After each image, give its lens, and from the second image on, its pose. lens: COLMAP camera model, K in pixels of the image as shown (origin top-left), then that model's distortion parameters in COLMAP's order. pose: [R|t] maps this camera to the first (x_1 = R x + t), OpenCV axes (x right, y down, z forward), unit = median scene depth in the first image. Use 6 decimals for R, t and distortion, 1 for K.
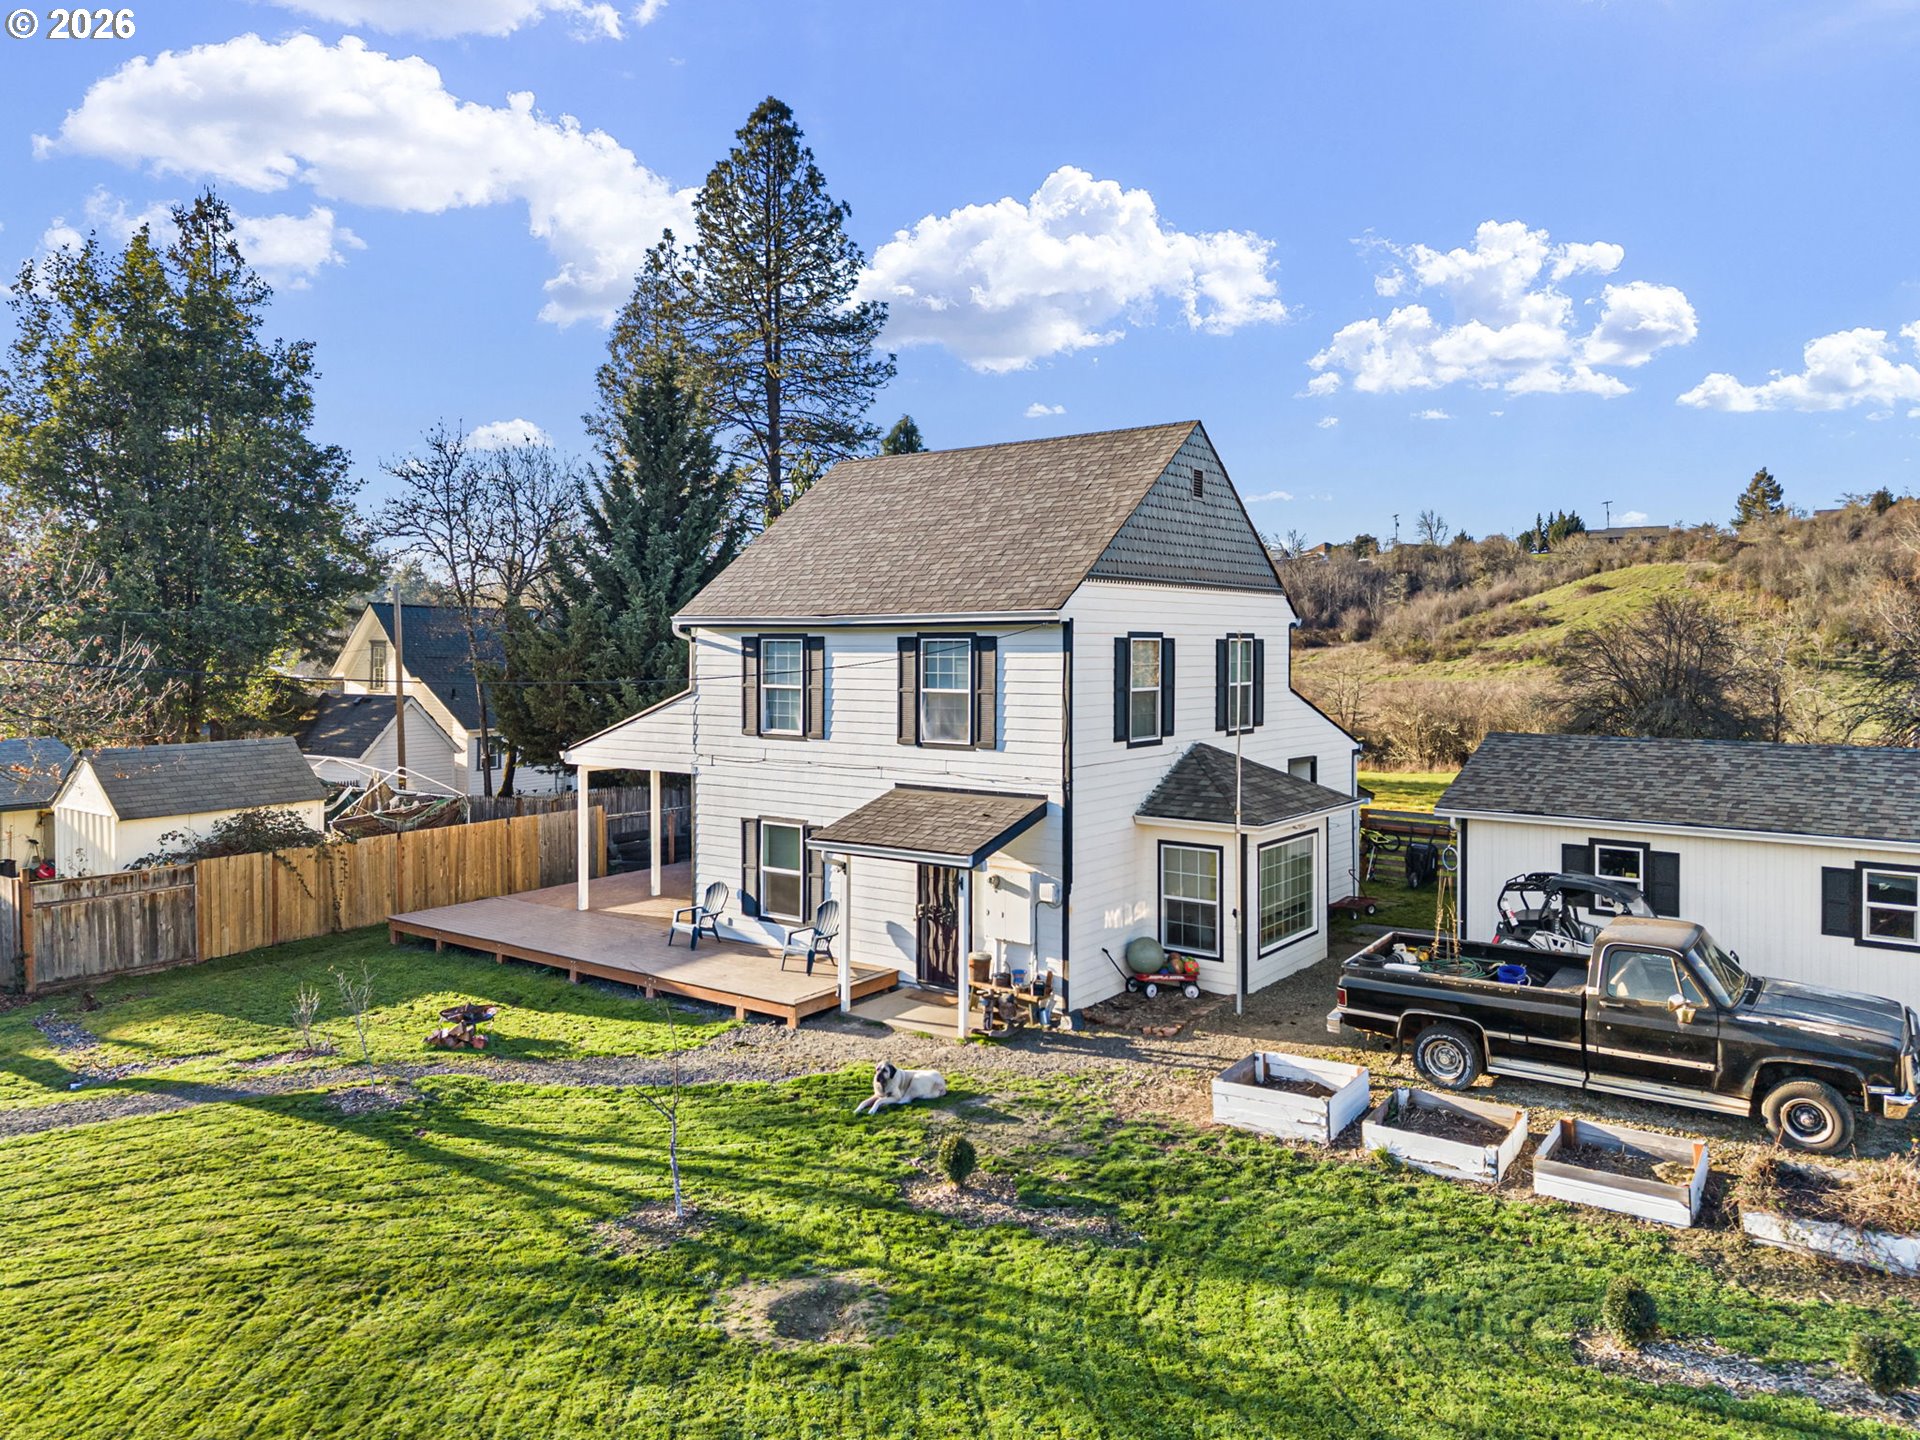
lens RADIAL K [[1304.2, 0, 958.0], [0, 1304.2, 649.5], [0, 0, 1]] dist [0.015634, -0.004072]
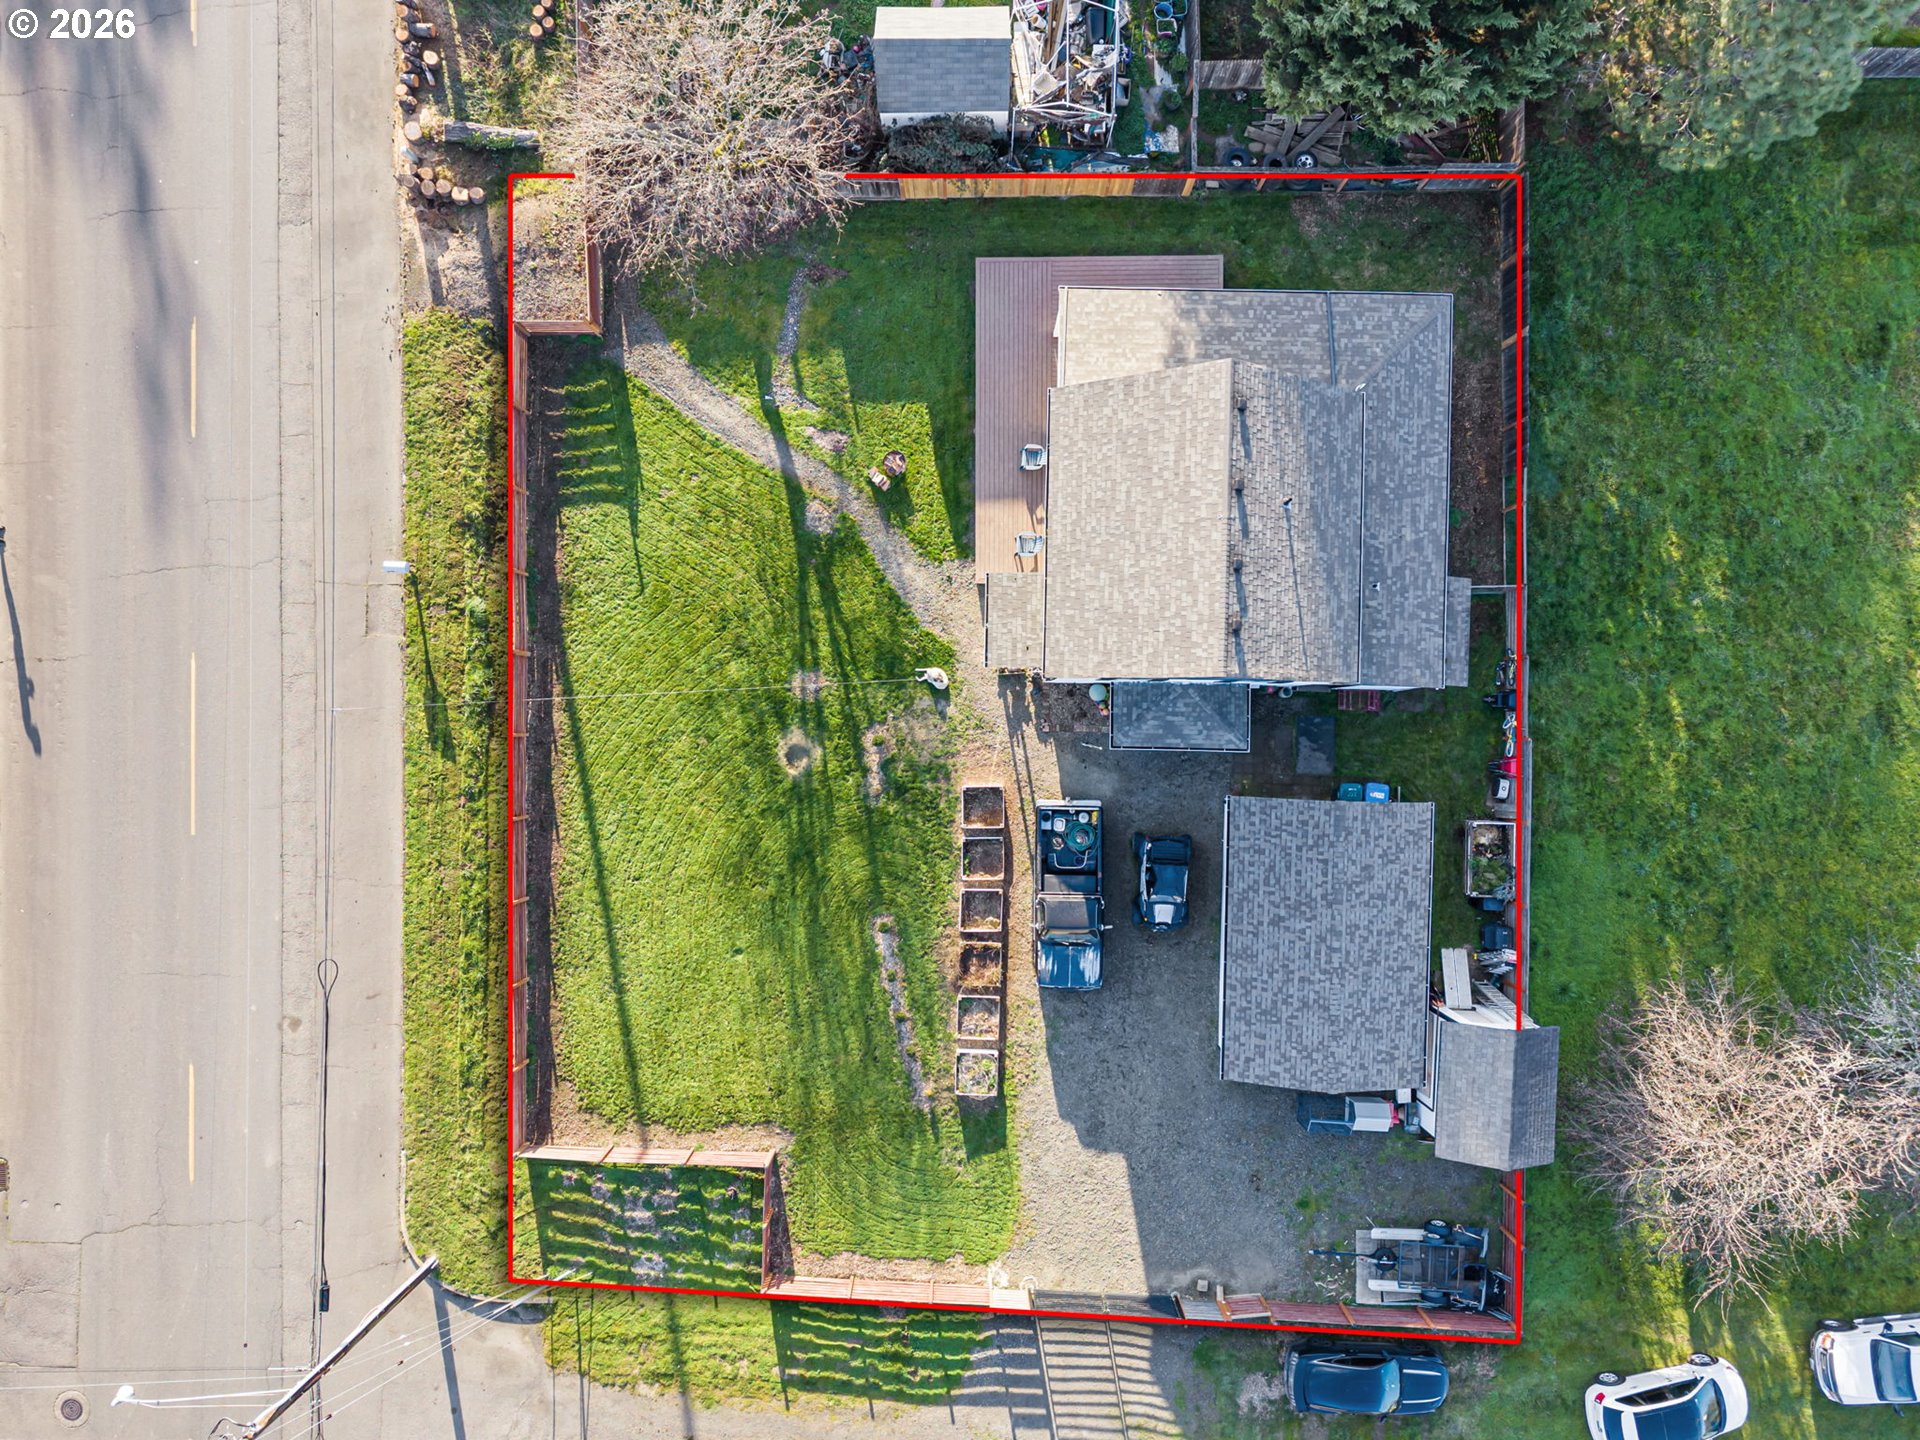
lens RADIAL K [[1282.1, 0, 954.5], [0, 1282.1, 715.1], [0, 0, 1]] dist [0.033756, -0.032201]
pose [[0.585944, 0.810339, -0.004485, 0.047402], [0.000990, 0.004819, 0.999988, -1.778561], [0.810351, -0.585941, 0.002022, 0.758996]]
